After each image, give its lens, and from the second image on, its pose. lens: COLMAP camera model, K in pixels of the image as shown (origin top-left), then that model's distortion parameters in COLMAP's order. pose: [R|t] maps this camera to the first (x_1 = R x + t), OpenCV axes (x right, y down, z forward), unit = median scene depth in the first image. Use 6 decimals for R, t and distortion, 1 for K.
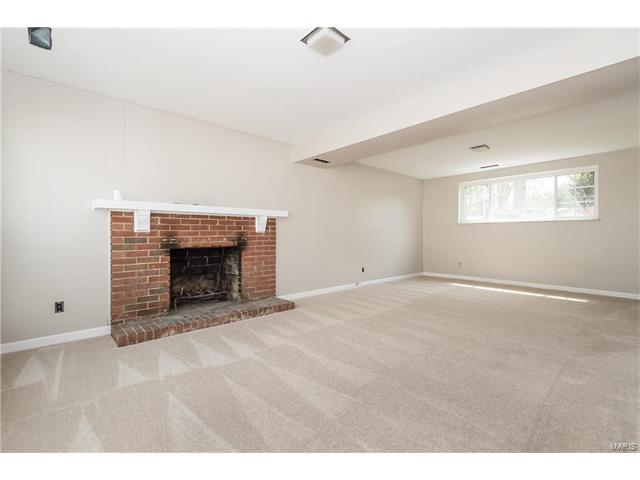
lens RADIAL K [[297.1, 0, 319.2], [0, 297.1, 234.1], [0, 0, 1]] dist [0.001028, -0.000361]
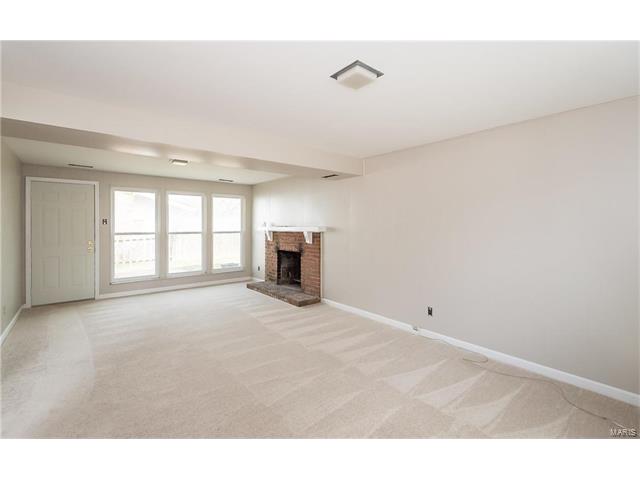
lens RADIAL K [[297.1, 0, 319.2], [0, 297.1, 234.1], [0, 0, 1]] dist [0.001028, -0.000361]
pose [[-0.091051, 0.017311, -0.995696, 1.060782], [-0.005047, 0.999828, 0.017844, -0.068976], [0.995833, 0.006650, -0.090948, 1.118645]]
